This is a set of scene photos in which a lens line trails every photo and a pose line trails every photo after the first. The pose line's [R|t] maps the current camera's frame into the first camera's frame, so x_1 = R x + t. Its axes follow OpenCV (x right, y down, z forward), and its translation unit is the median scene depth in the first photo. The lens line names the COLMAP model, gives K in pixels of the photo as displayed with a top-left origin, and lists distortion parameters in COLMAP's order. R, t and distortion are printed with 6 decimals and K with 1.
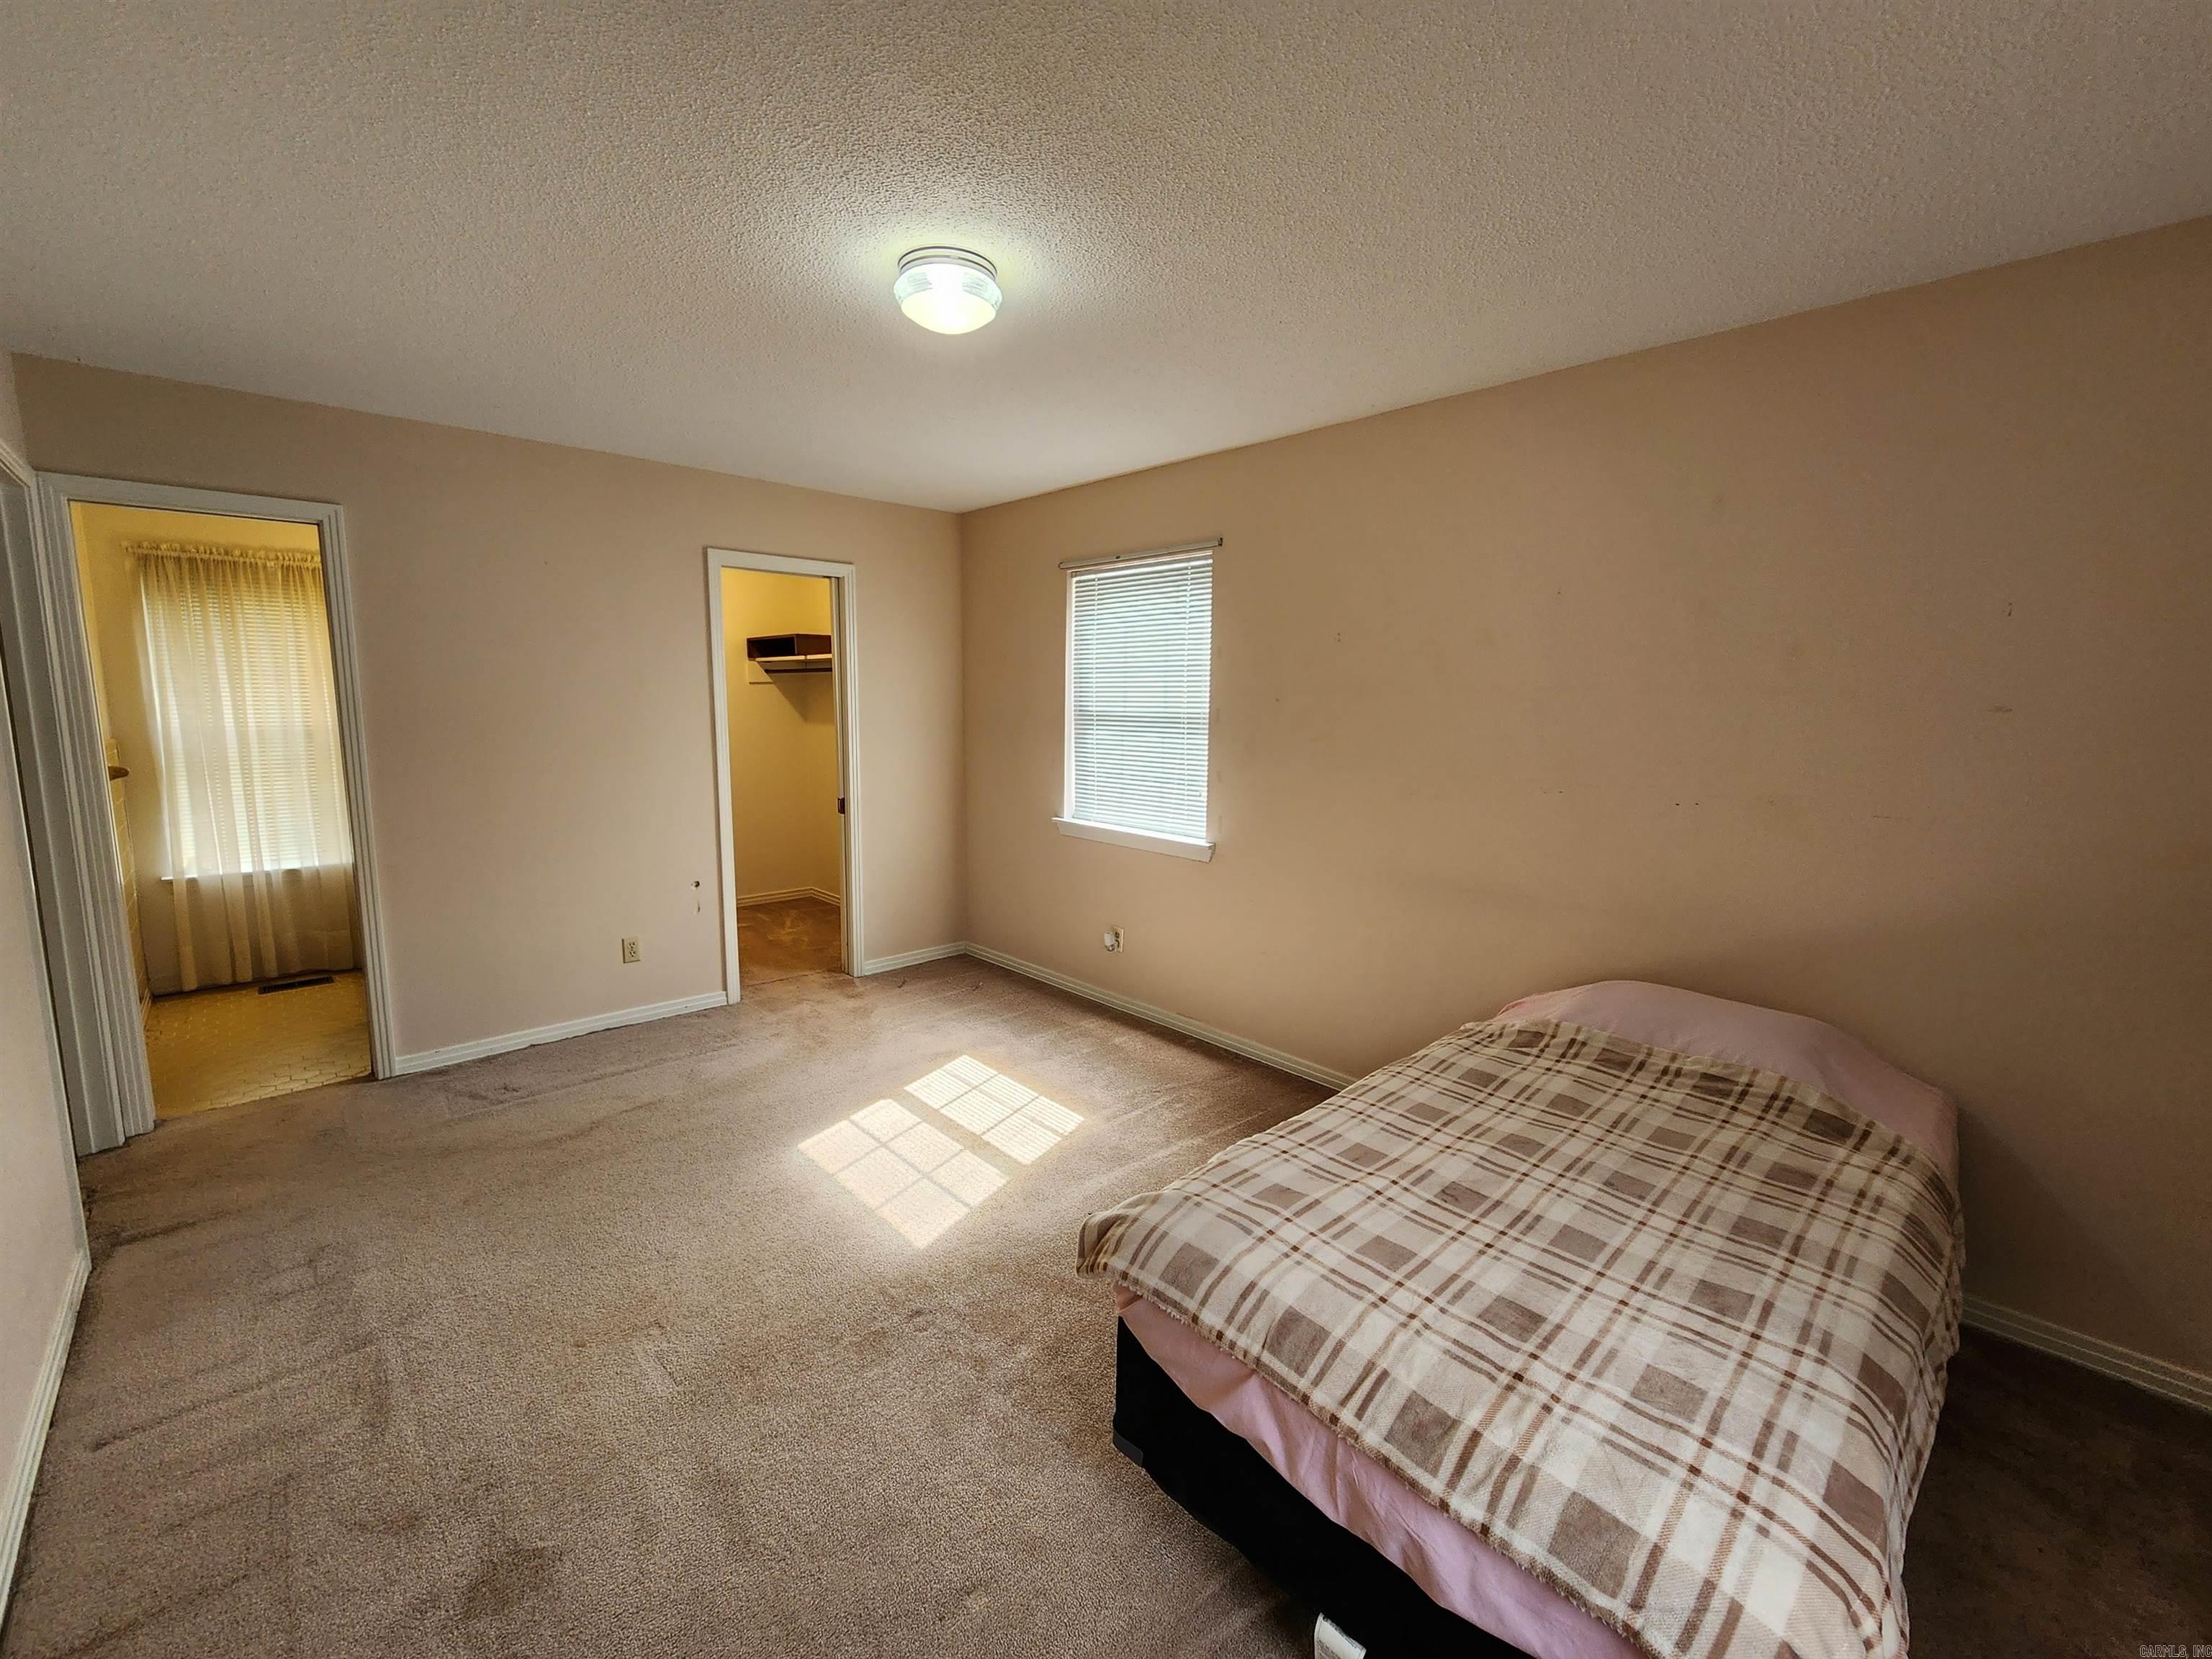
lens RADIAL K [[909.8, 0, 1091.2], [0, 909.8, 821.8], [0, 0, 1]] dist [-0.001796, -0.000314]
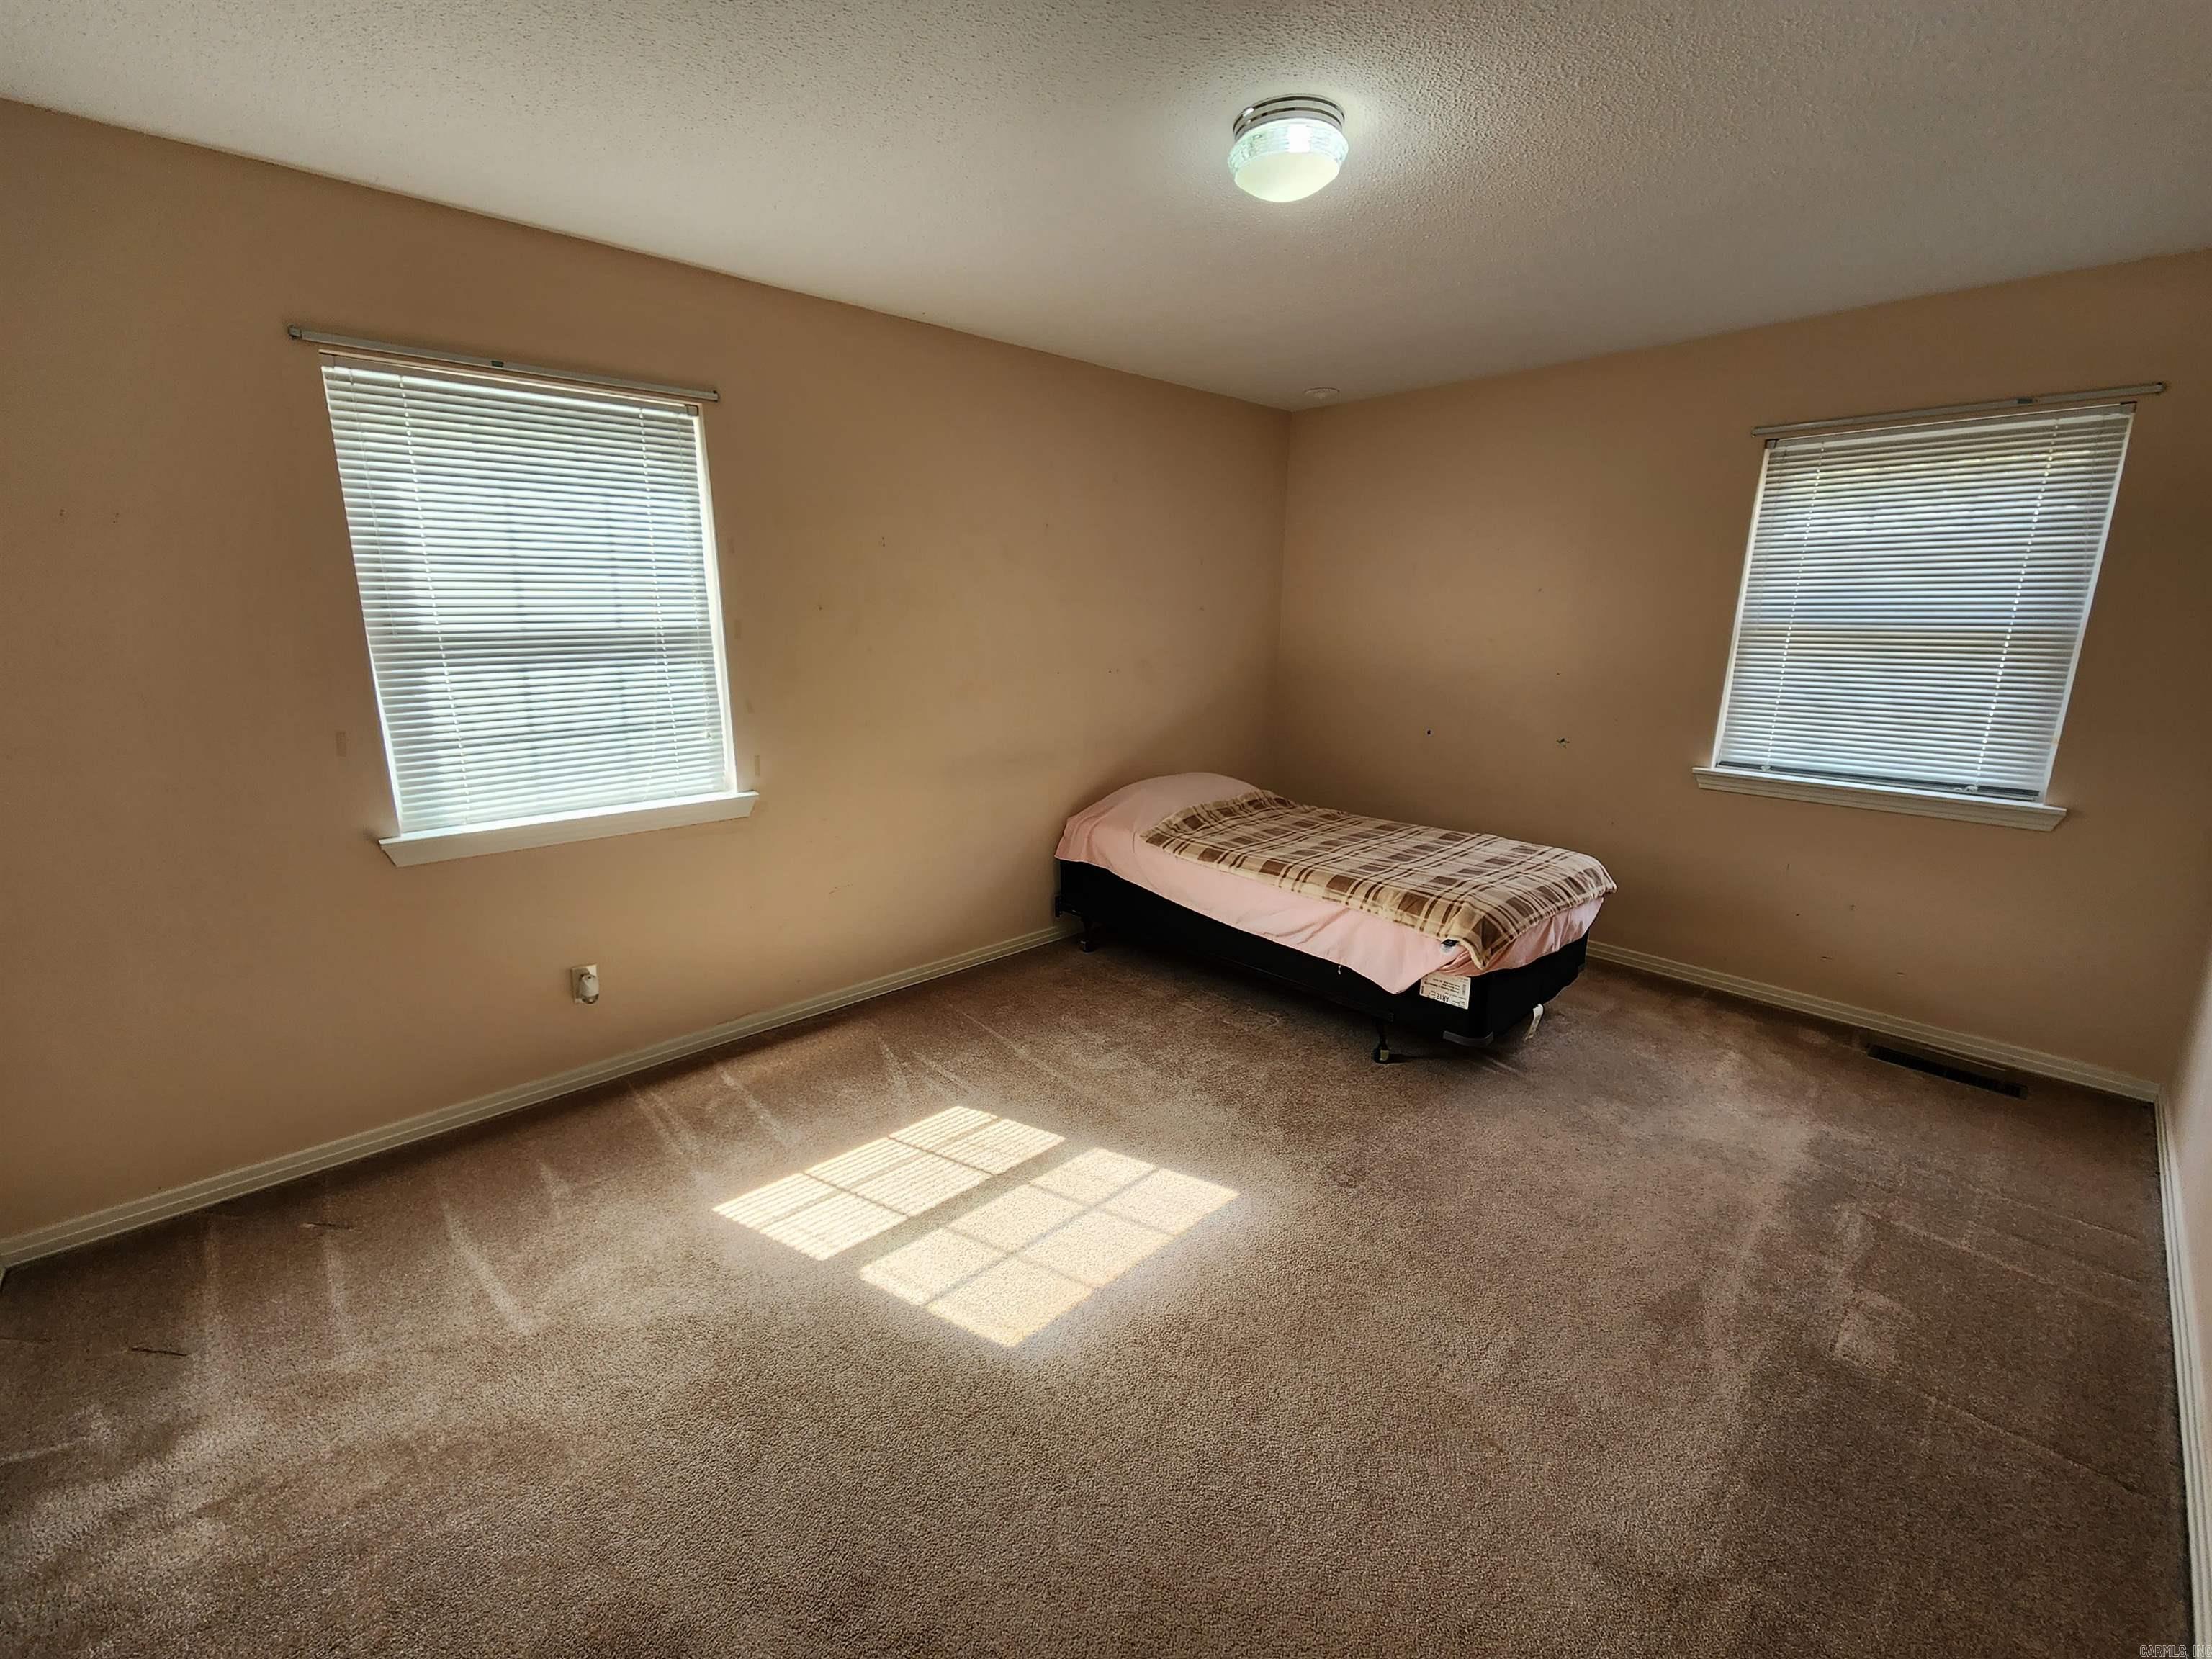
lens RADIAL K [[909.8, 0, 1091.2], [0, 909.8, 826.7], [0, 0, 1]] dist [-0.001796, -0.000314]
pose [[0.003339, -0.239093, 0.970991, -0.666398], [0.138473, 0.961752, 0.236343, -0.096410], [-0.990361, 0.133667, 0.036319, 0.697426]]
